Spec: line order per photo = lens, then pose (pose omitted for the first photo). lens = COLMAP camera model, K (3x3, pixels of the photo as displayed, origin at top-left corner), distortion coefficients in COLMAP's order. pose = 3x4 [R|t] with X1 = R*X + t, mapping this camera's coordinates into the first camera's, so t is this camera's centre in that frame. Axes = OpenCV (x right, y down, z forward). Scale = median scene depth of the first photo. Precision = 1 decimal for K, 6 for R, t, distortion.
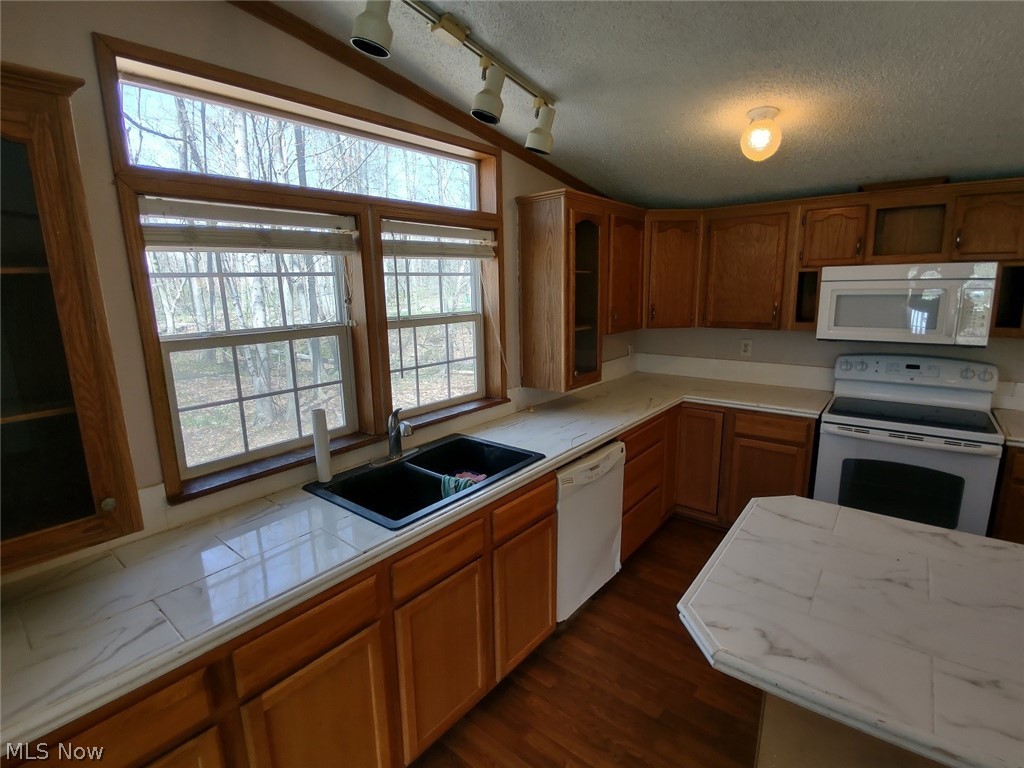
lens RADIAL K [[502.1, 0, 507.0], [0, 502.1, 384.1], [0, 0, 1]] dist [-0.015604, -0.001519]
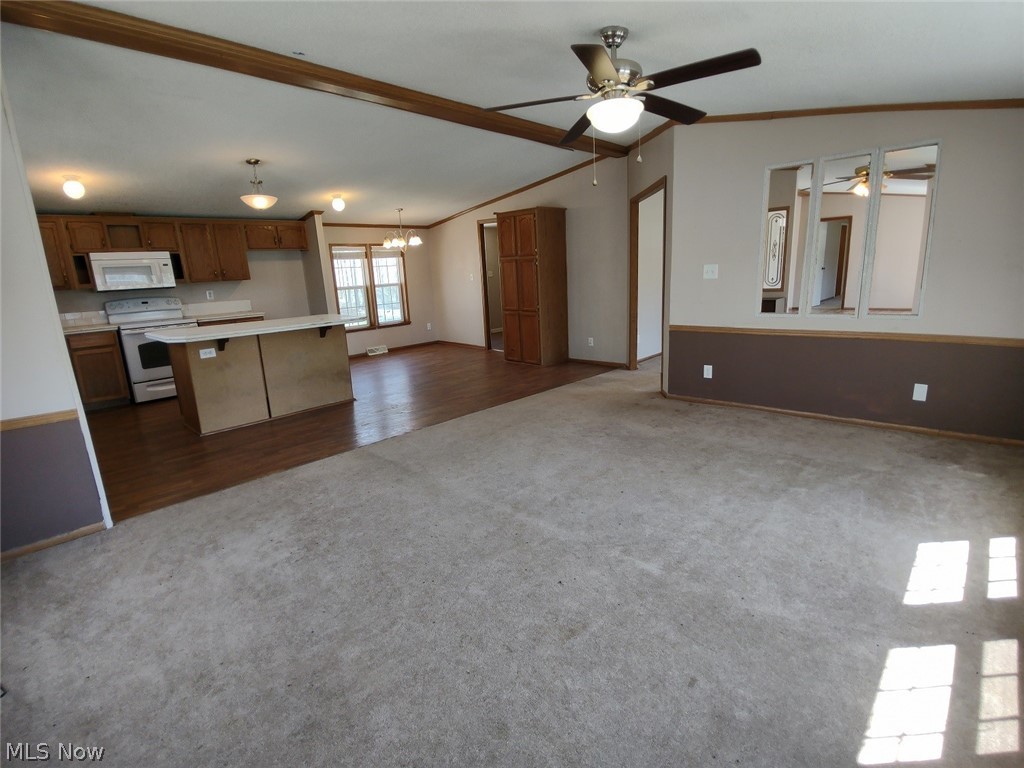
lens RADIAL K [[502.1, 0, 515.0], [0, 502.1, 387.2], [0, 0, 1]] dist [-0.015604, -0.001519]
pose [[0.076959, -0.213596, 0.973886, -1.229734], [0.235320, 0.953078, 0.190436, 0.284674], [-0.968866, 0.214520, 0.123611, -0.719033]]
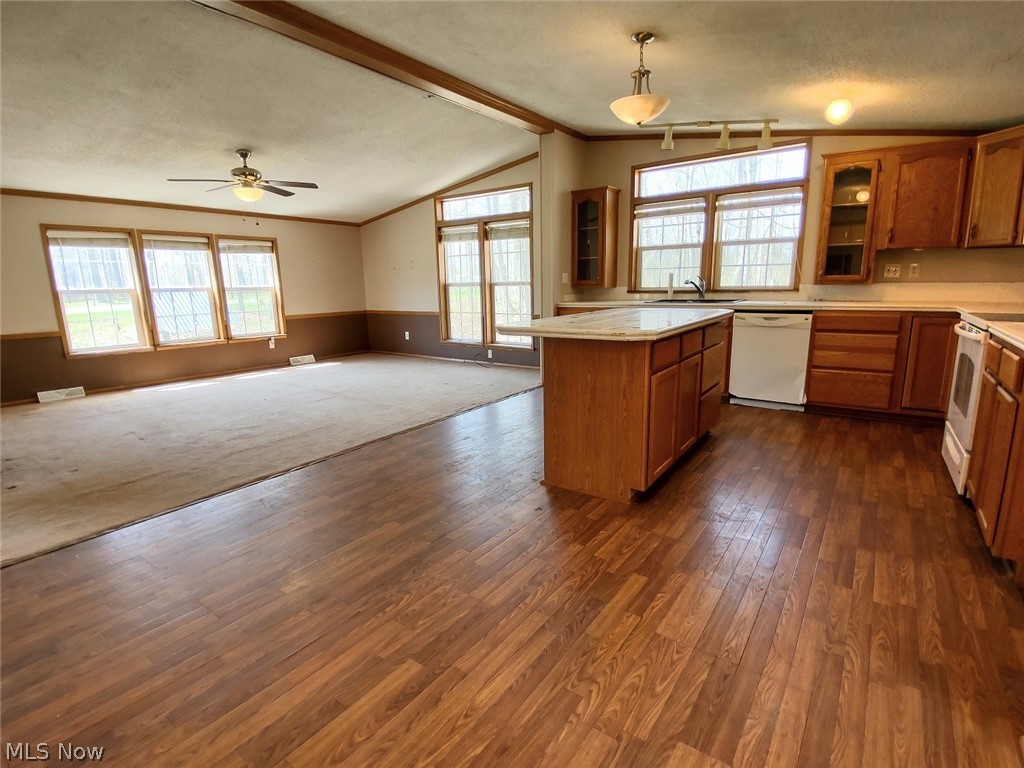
lens RADIAL K [[502.1, 0, 510.0], [0, 502.1, 383.0], [0, 0, 1]] dist [-0.015604, -0.001519]
pose [[0.048809, 0.213121, -0.975806, 1.587102], [-0.171498, 0.964249, 0.202019, 0.153355], [0.983975, 0.157489, 0.083614, -0.013704]]
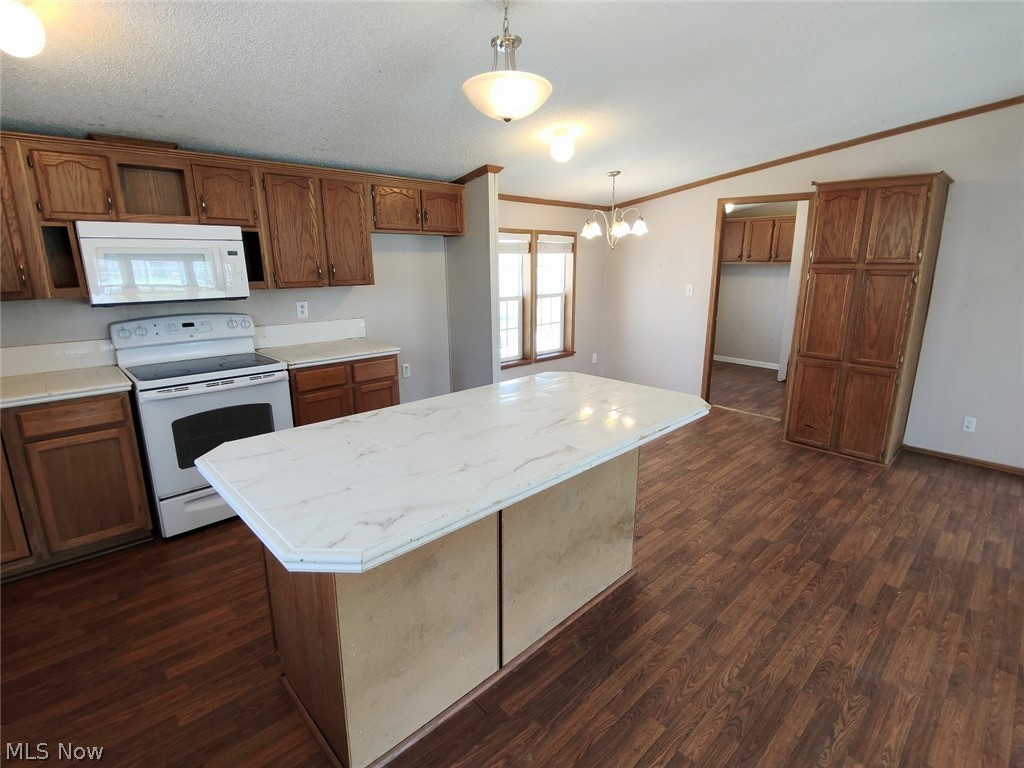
lens RADIAL K [[502.1, 0, 508.9], [0, 502.1, 387.6], [0, 0, 1]] dist [-0.015604, -0.001519]
pose [[0.136424, -0.216192, 0.966773, -0.161868], [0.194918, 0.962678, 0.187770, 0.029530], [-0.971285, 0.162825, 0.173472, 0.176111]]
